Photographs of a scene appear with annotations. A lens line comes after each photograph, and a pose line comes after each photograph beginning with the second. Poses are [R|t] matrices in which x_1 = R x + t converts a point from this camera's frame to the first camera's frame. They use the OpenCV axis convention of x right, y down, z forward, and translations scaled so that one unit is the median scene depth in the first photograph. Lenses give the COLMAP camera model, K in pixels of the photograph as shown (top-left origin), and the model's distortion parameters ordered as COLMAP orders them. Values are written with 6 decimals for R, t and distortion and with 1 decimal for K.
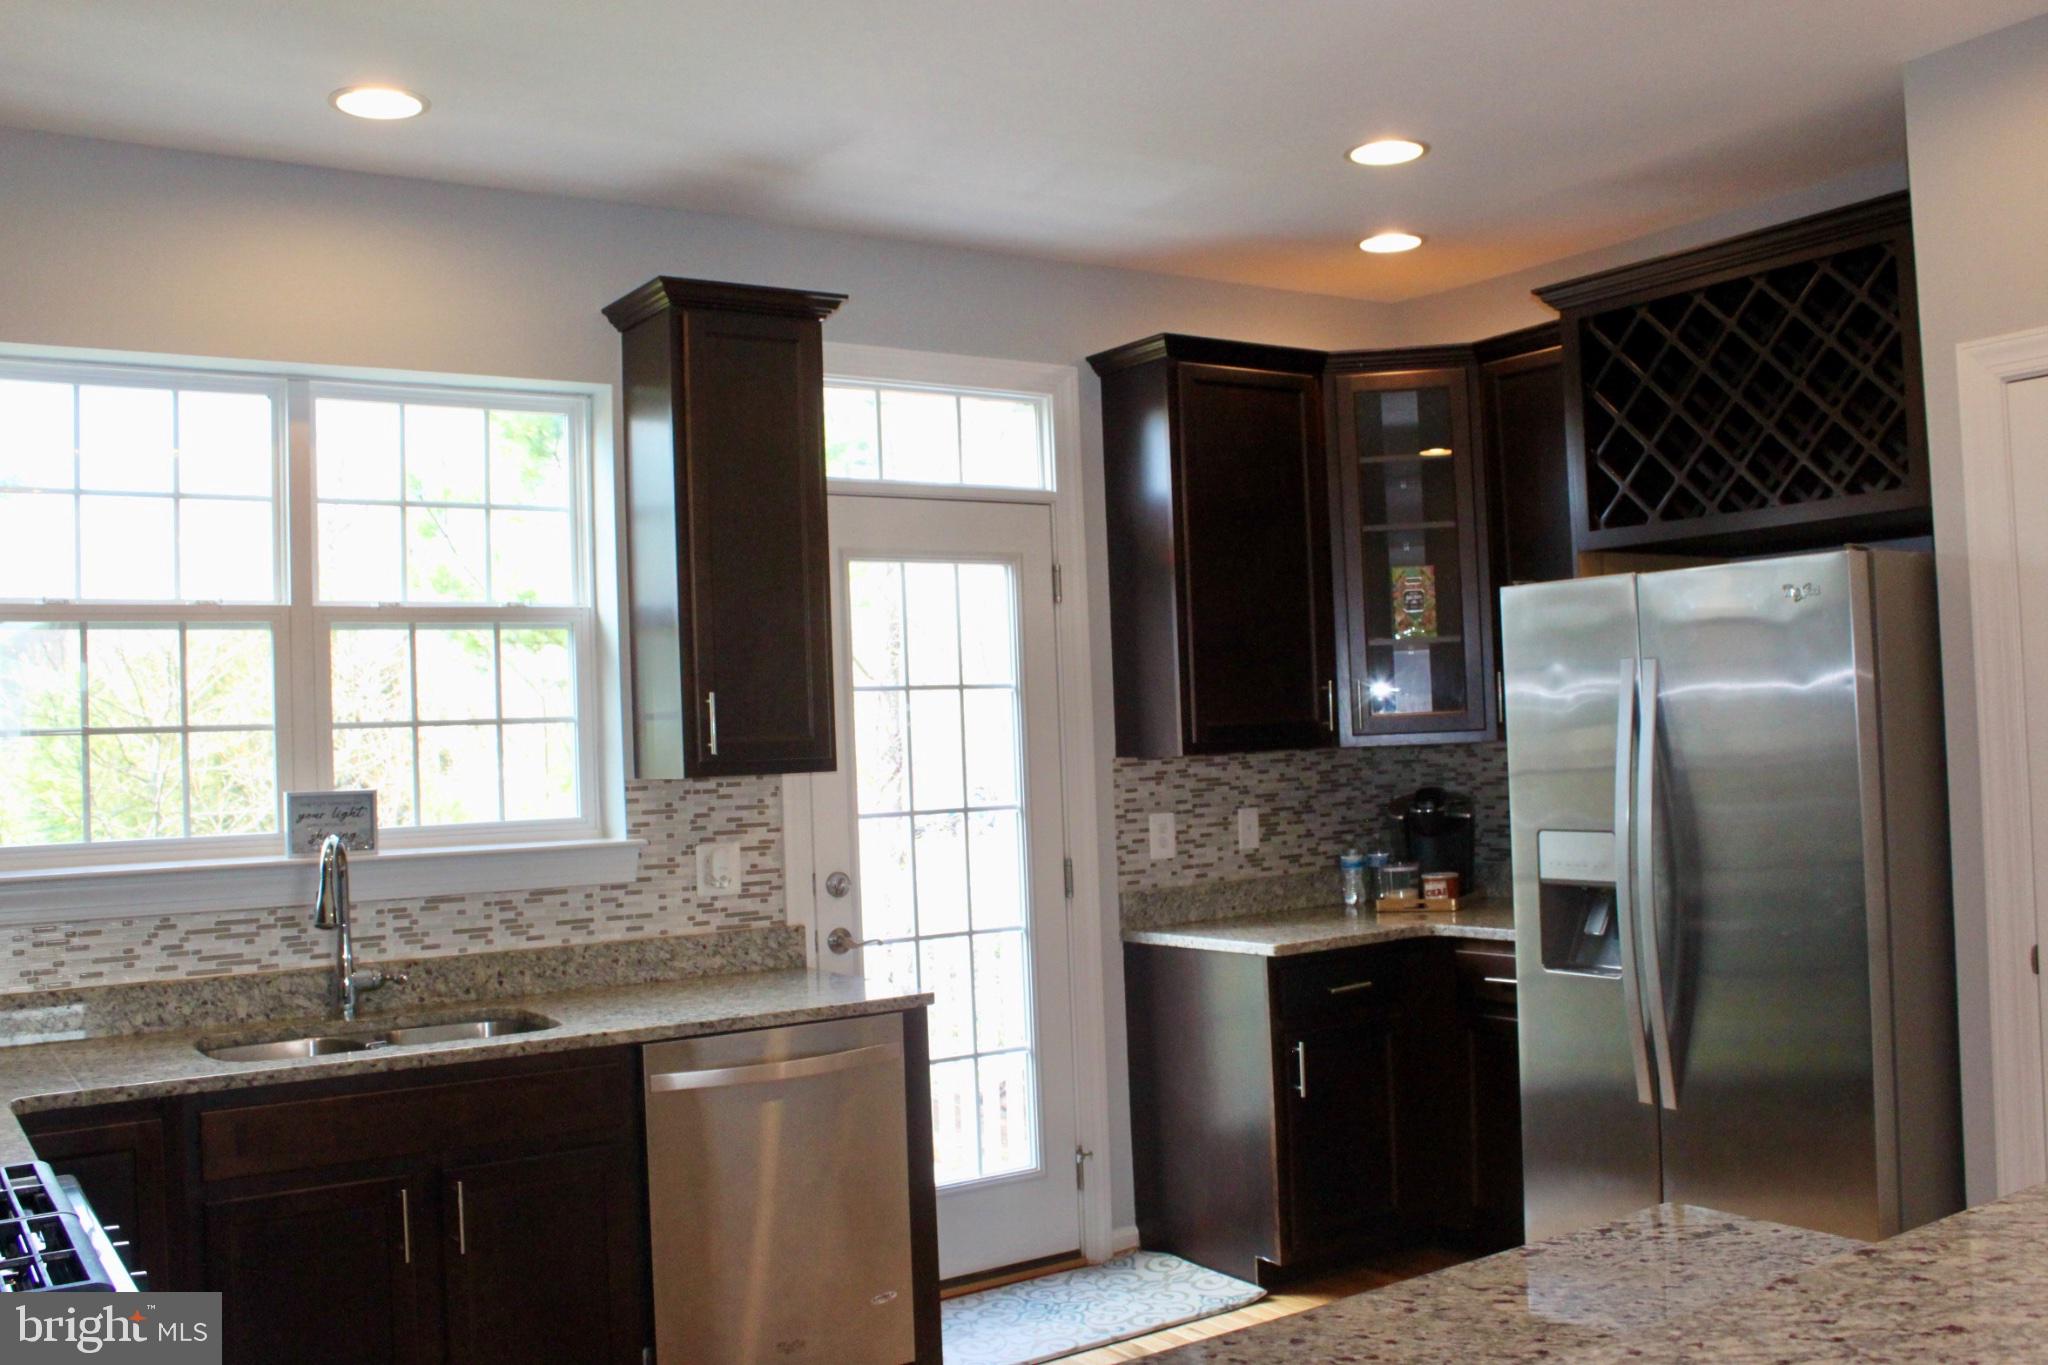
lens RADIAL K [[1842.4, 0, 1006.4], [0, 1842.4, 693.4], [0, 0, 1]] dist [-0.132035, 0.050530]
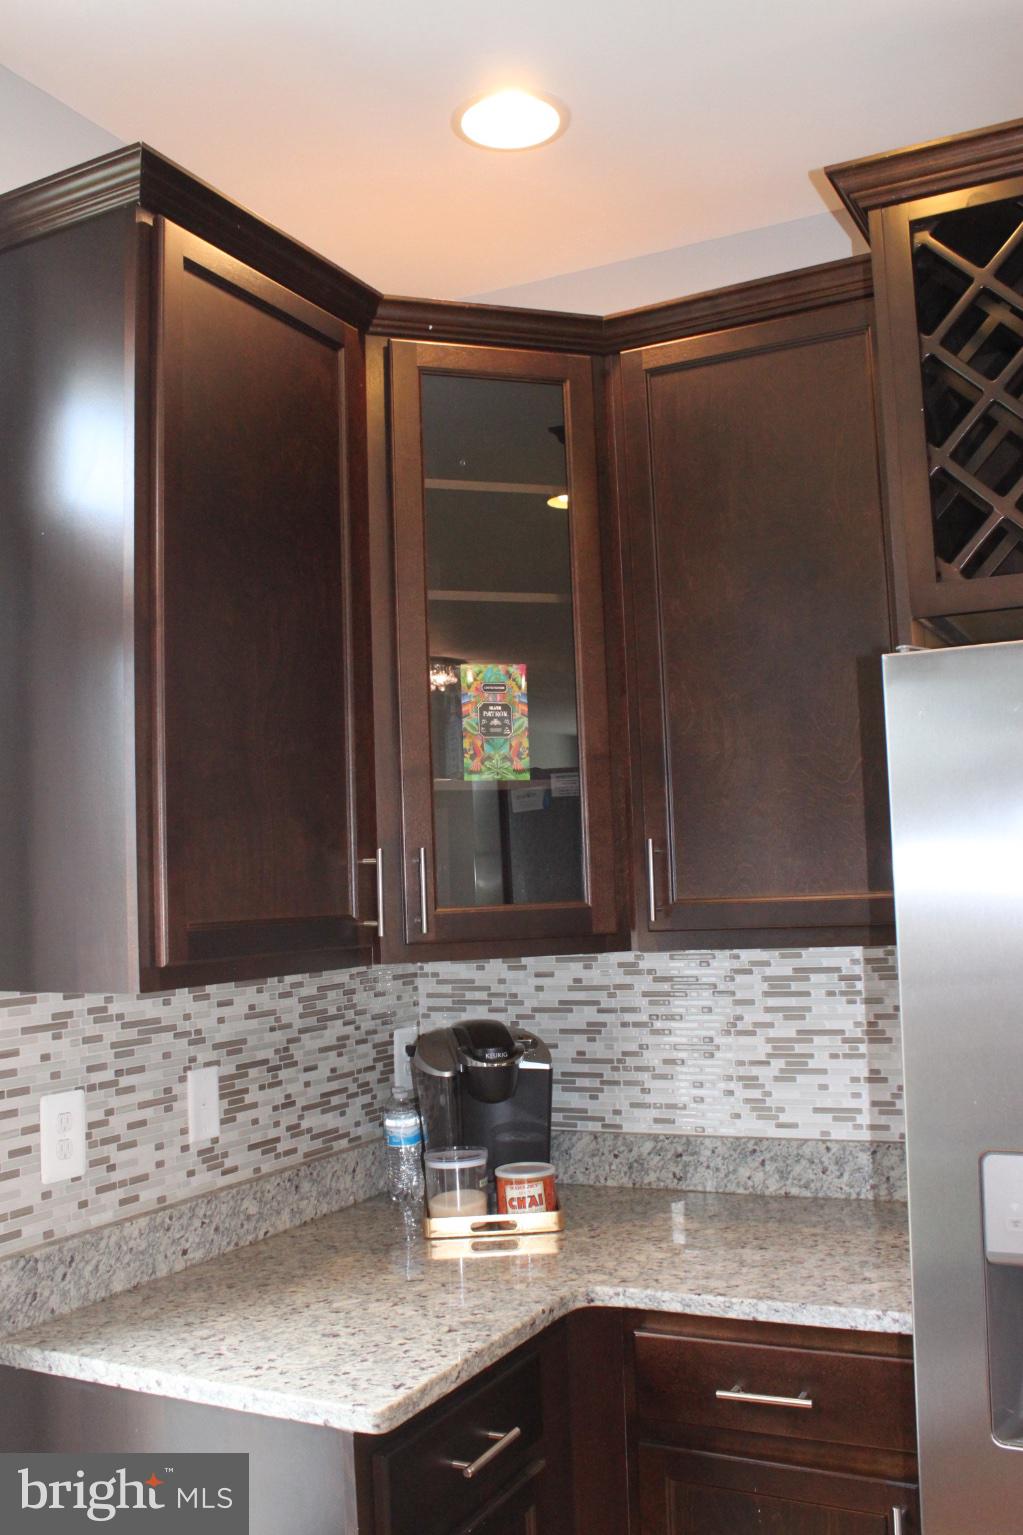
lens RADIAL K [[1383.3, 0, 508.9], [0, 1383.3, 771.8], [0, 0, 1]] dist [-0.159979, 0.150565]
pose [[0.872299, 0.048608, 0.486551, 0.003363], [-0.009947, 0.996605, -0.081731, 0.004217], [-0.488872, 0.066454, 0.869821, 0.627602]]
